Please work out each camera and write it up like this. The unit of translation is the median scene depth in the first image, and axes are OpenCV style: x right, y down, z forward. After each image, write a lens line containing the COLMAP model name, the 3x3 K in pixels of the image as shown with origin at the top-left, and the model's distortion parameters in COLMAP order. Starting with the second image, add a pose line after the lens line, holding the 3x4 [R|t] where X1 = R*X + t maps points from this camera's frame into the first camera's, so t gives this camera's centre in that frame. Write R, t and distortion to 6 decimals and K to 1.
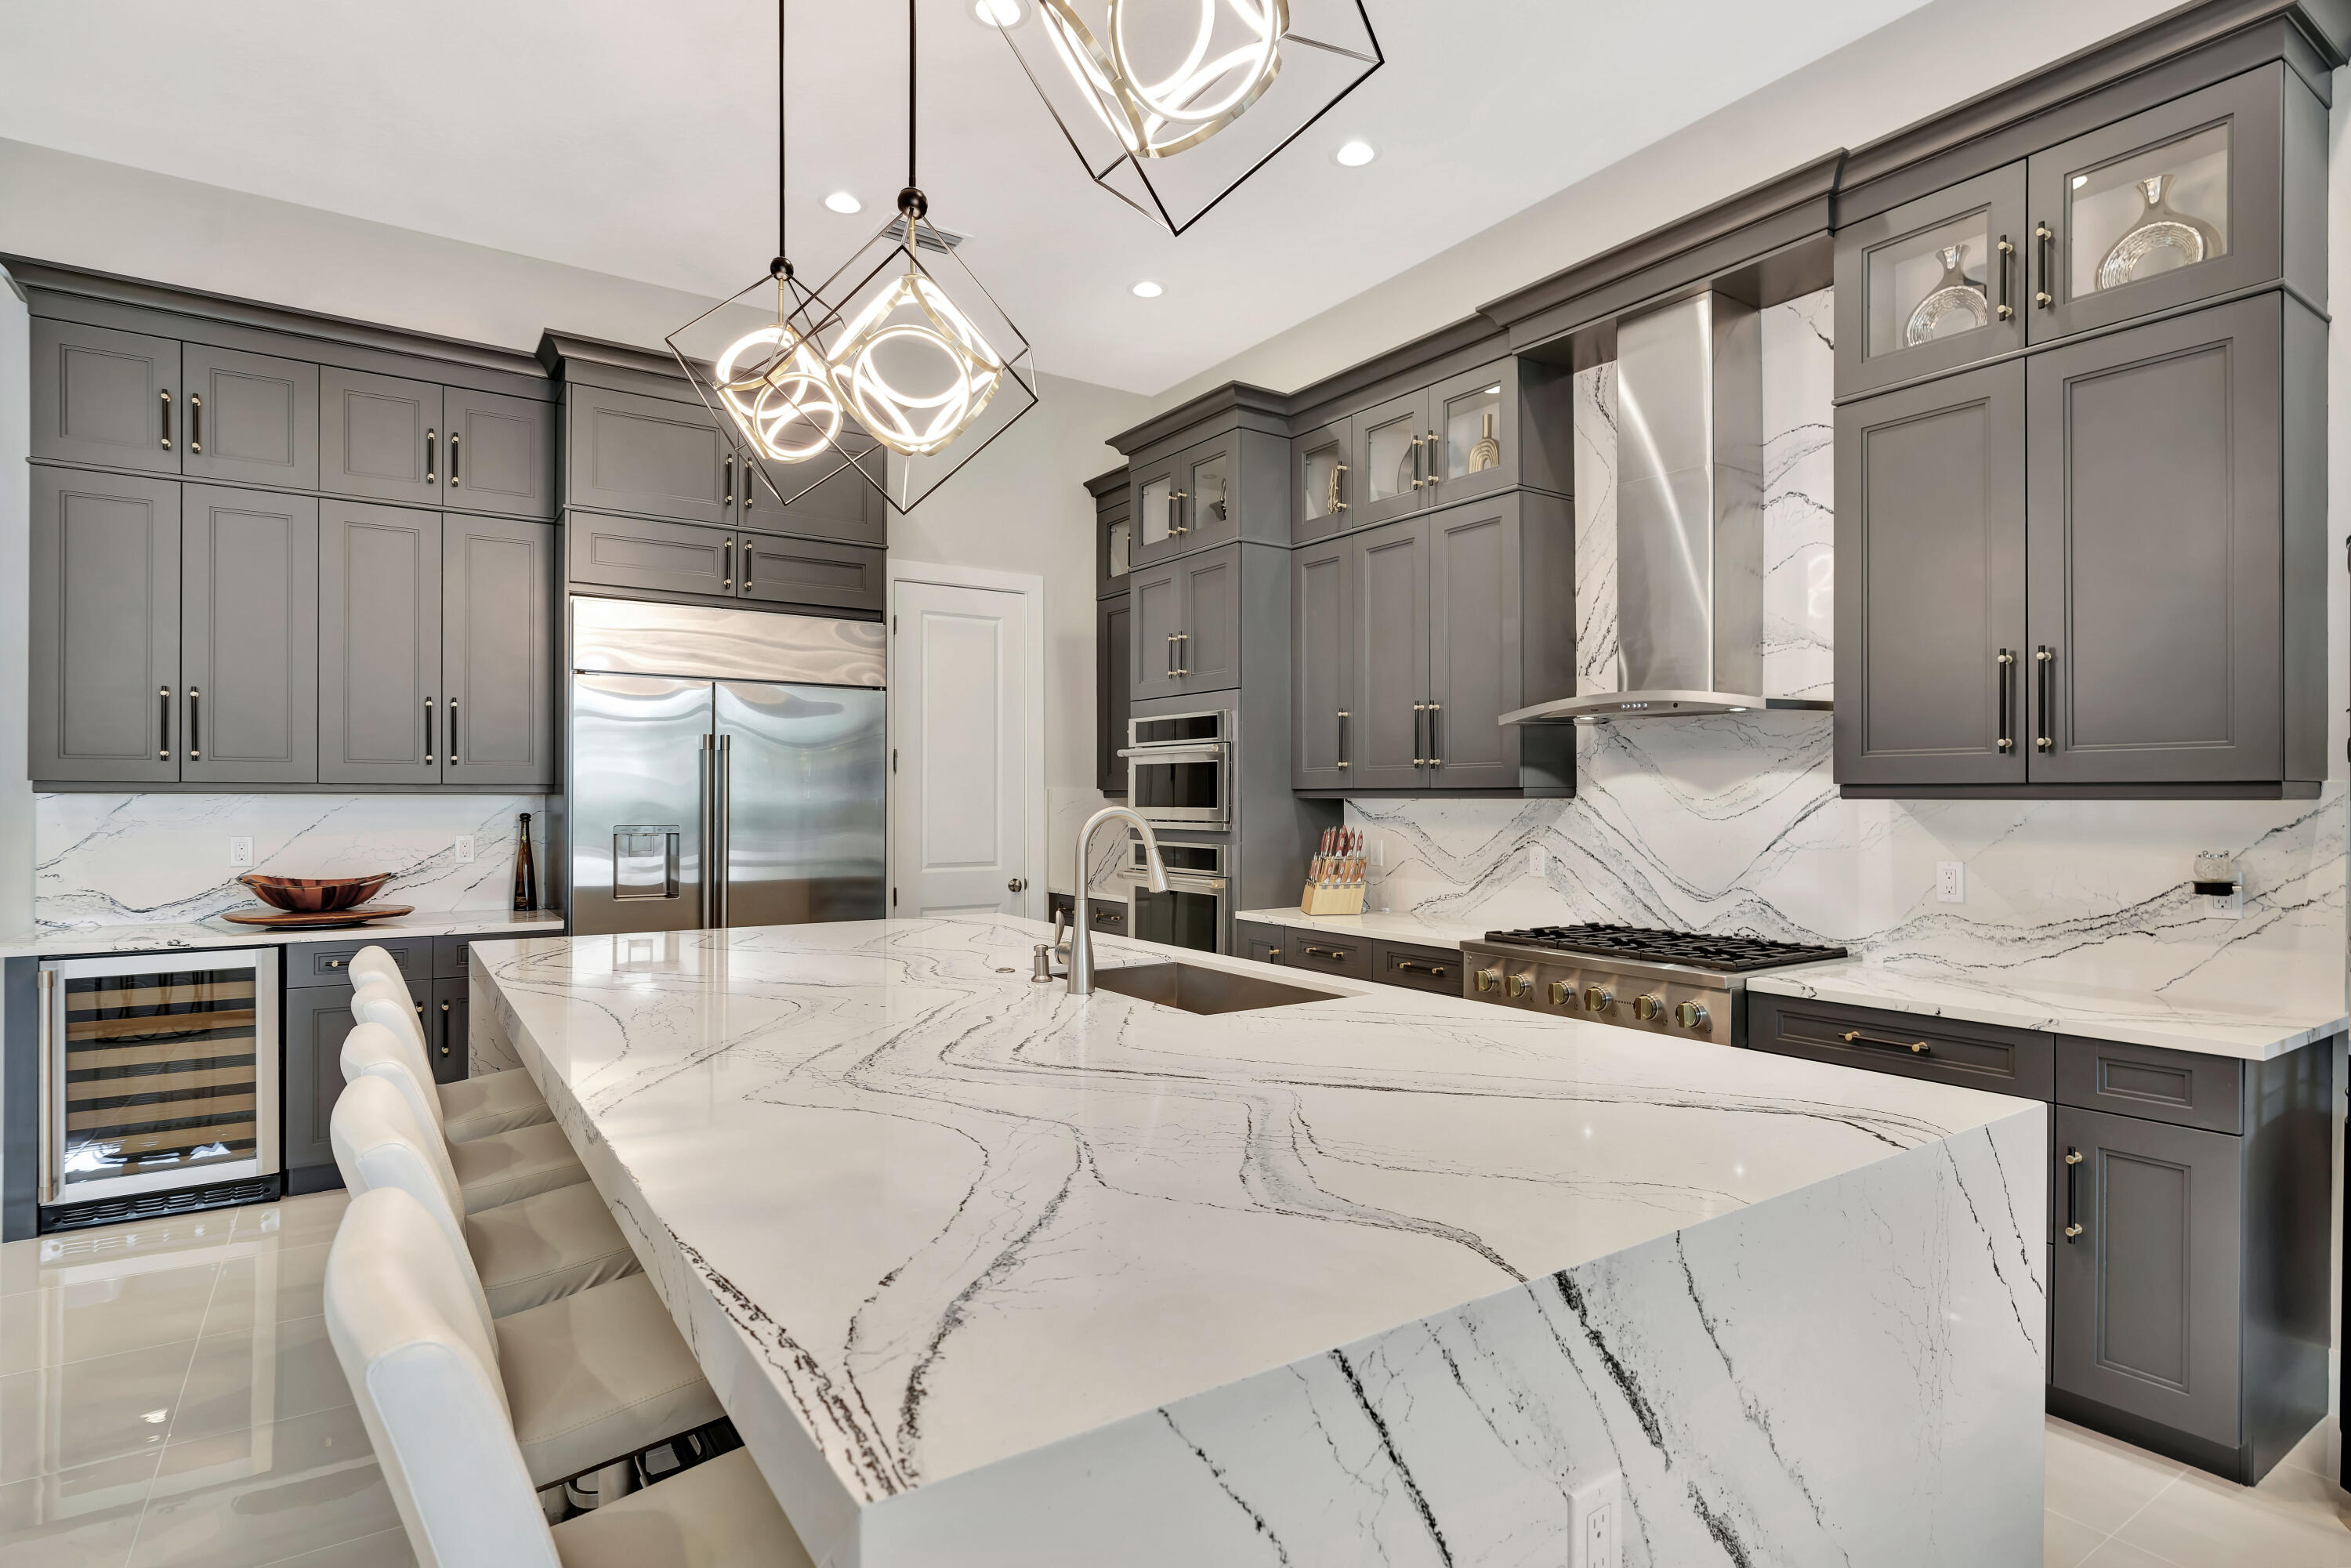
lens RADIAL K [[1206.8, 0, 1176.1], [0, 1206.8, 787.1], [0, 0, 1]] dist [-0.004497, 0.001034]
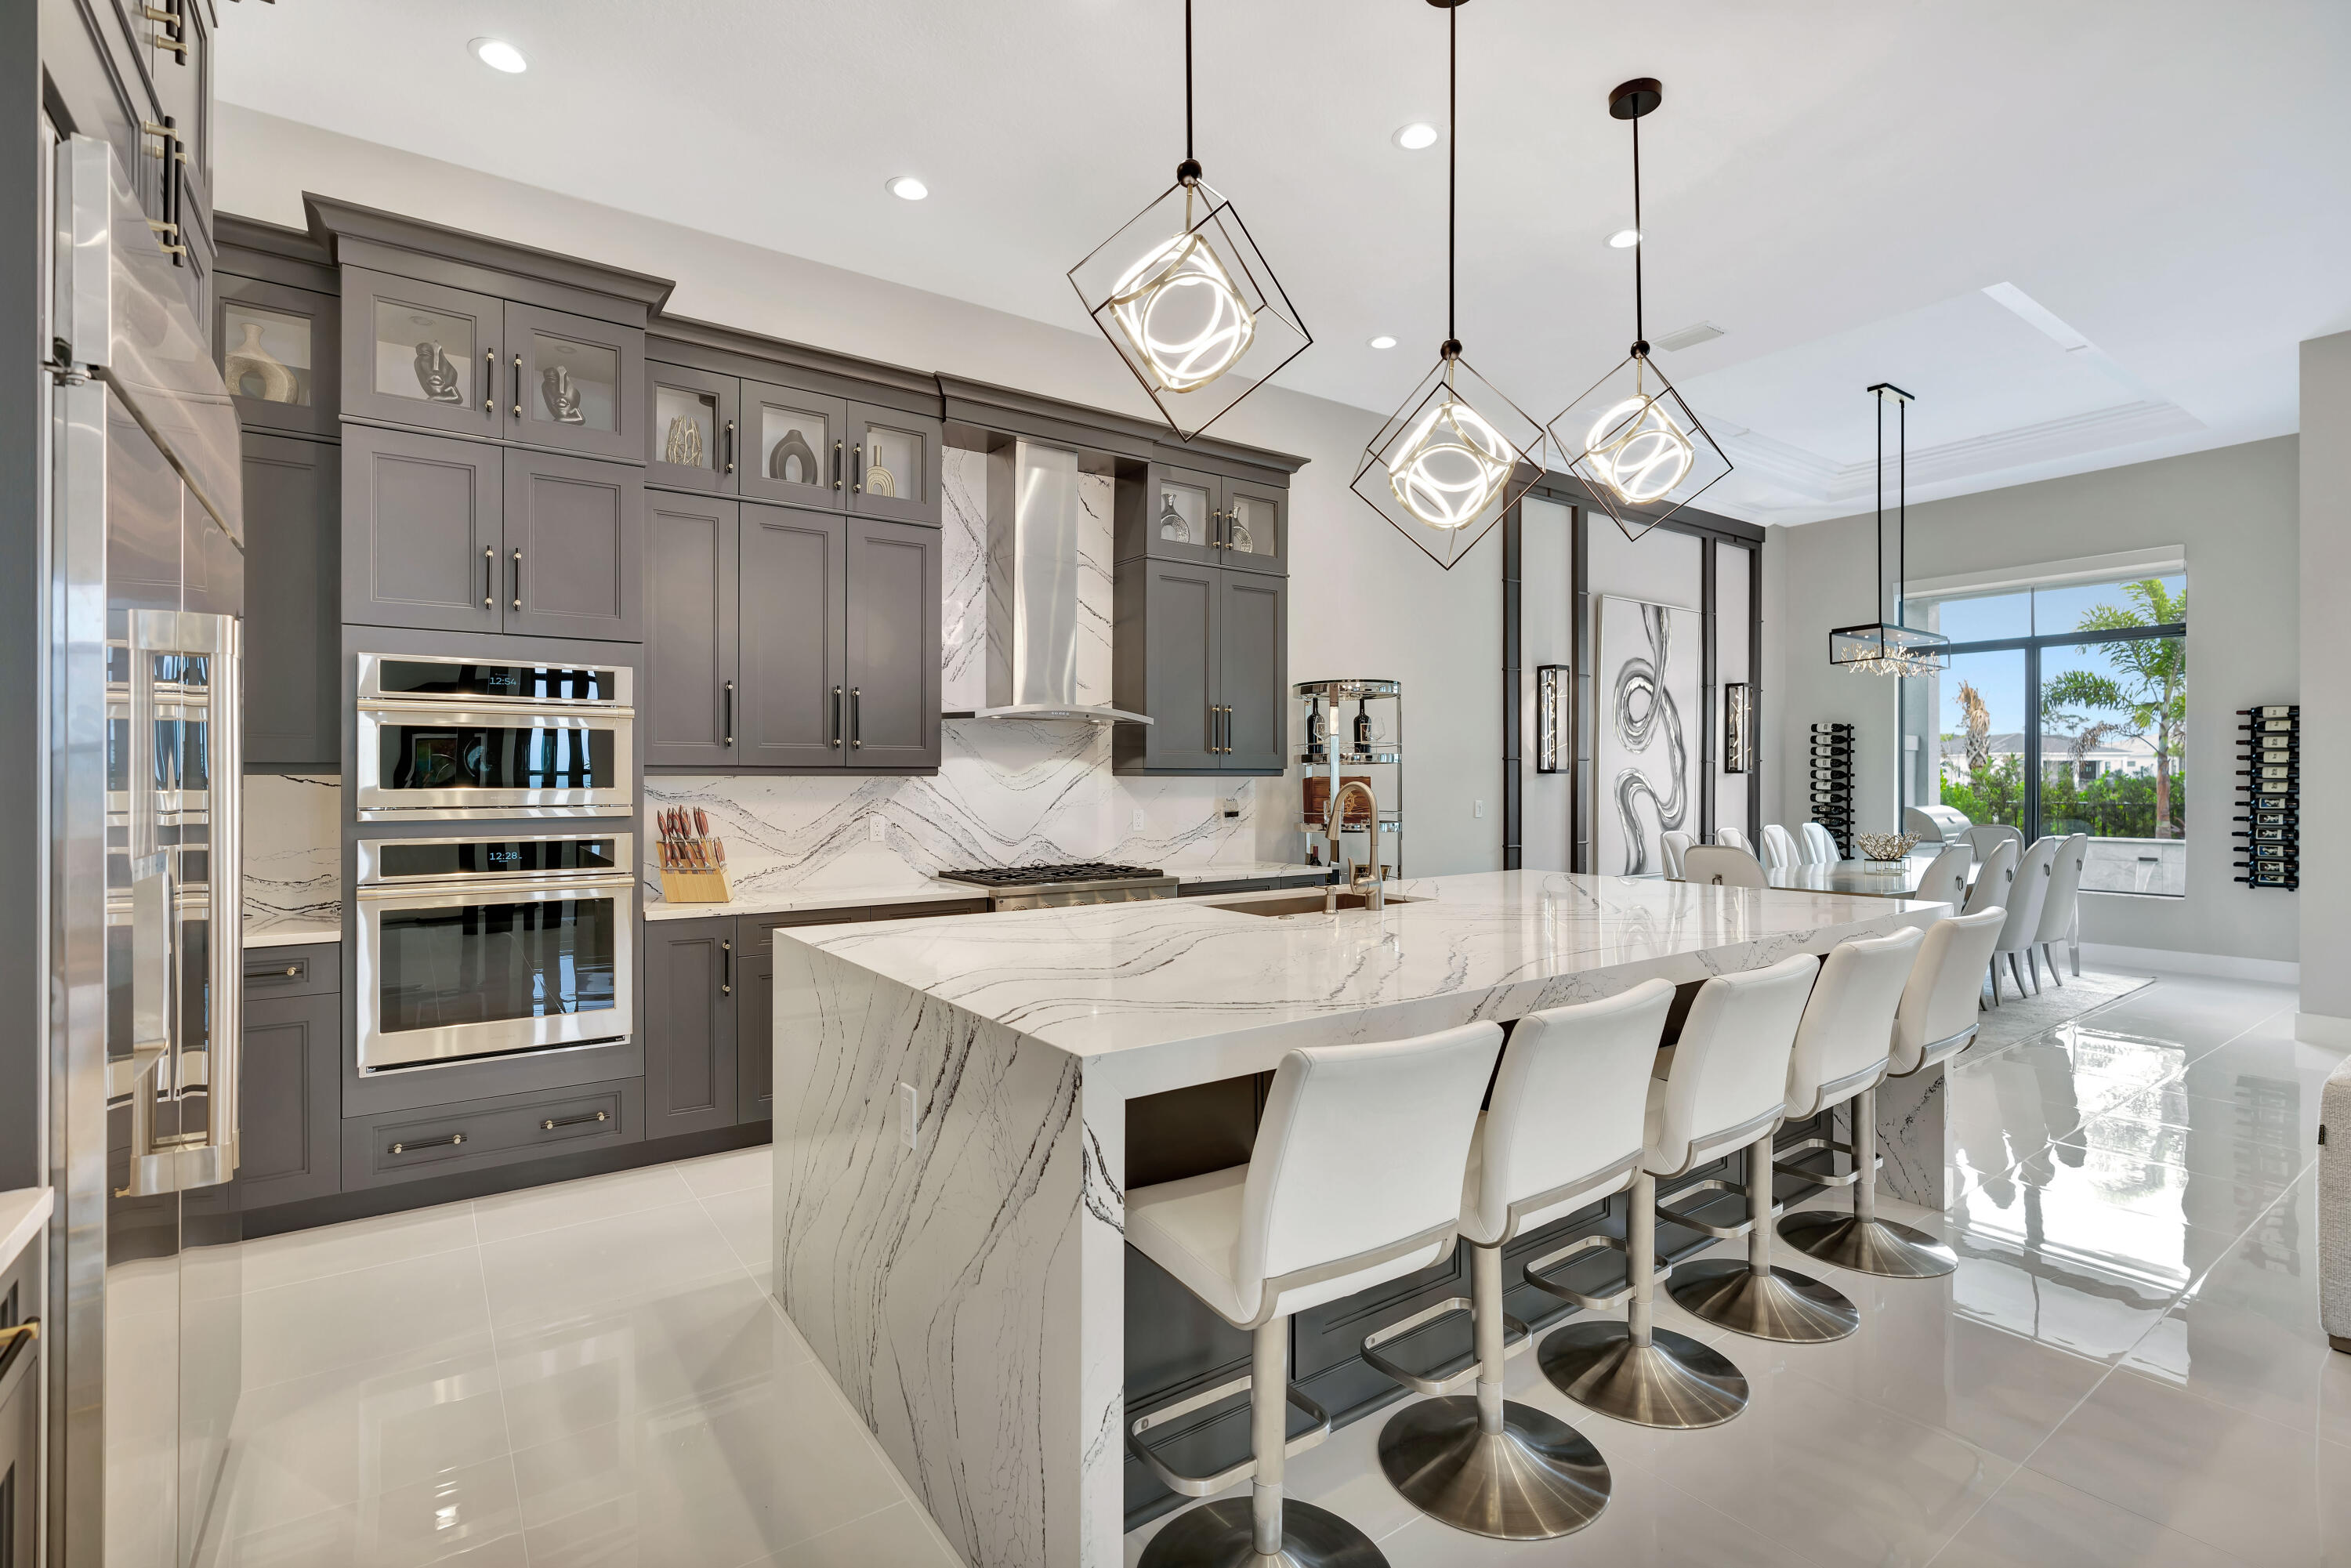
lens RADIAL K [[1084.2, 0, 1178.1], [0, 1084.2, 775.7], [0, 0, 1]] dist [-0.002656, -0.000095]
pose [[-0.025515, 0.000023, 0.999674, -0.843923], [-0.009873, 0.999951, -0.000275, 0.006926], [-0.999626, -0.009877, -0.025514, 0.781554]]
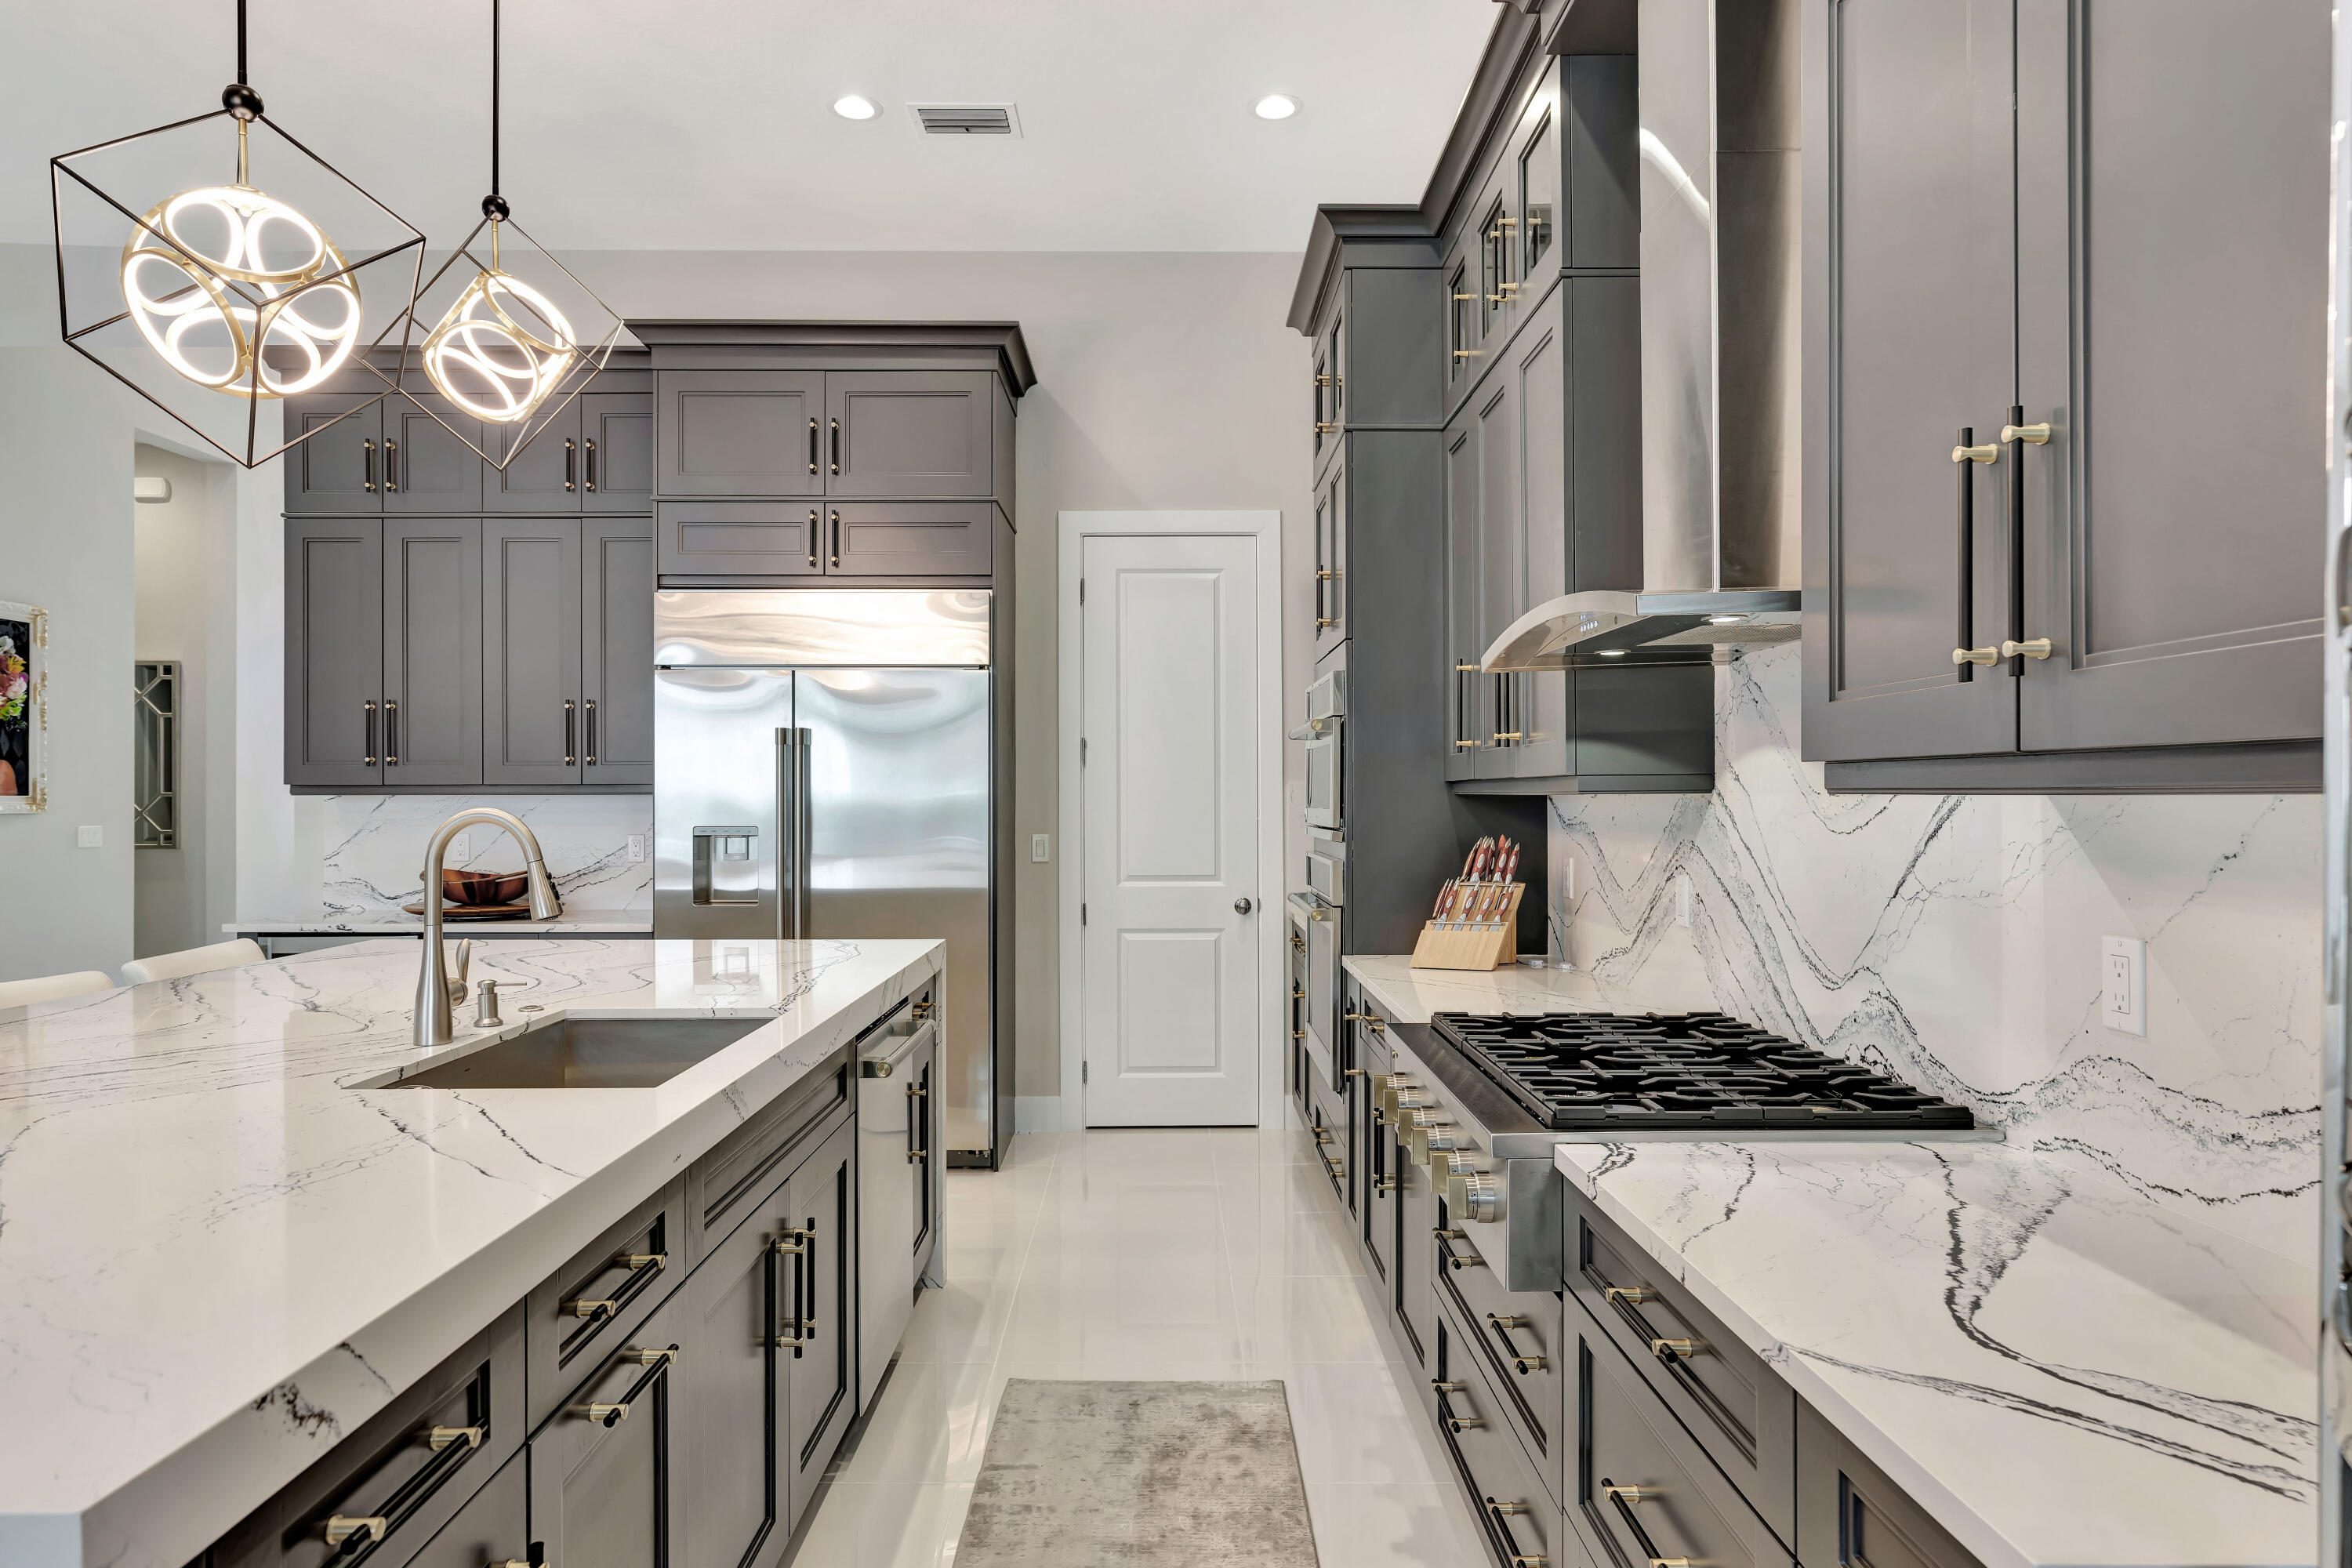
lens RADIAL K [[1410.9, 0, 1177.9], [0, 1410.9, 794.9], [0, 0, 1]] dist [-0.003207, 0.000433]
pose [[0.826449, -0.004158, -0.562997, 0.517183], [0.009085, 0.999941, 0.005951, 0.003830], [0.562939, -0.010033, 0.826438, 0.314398]]
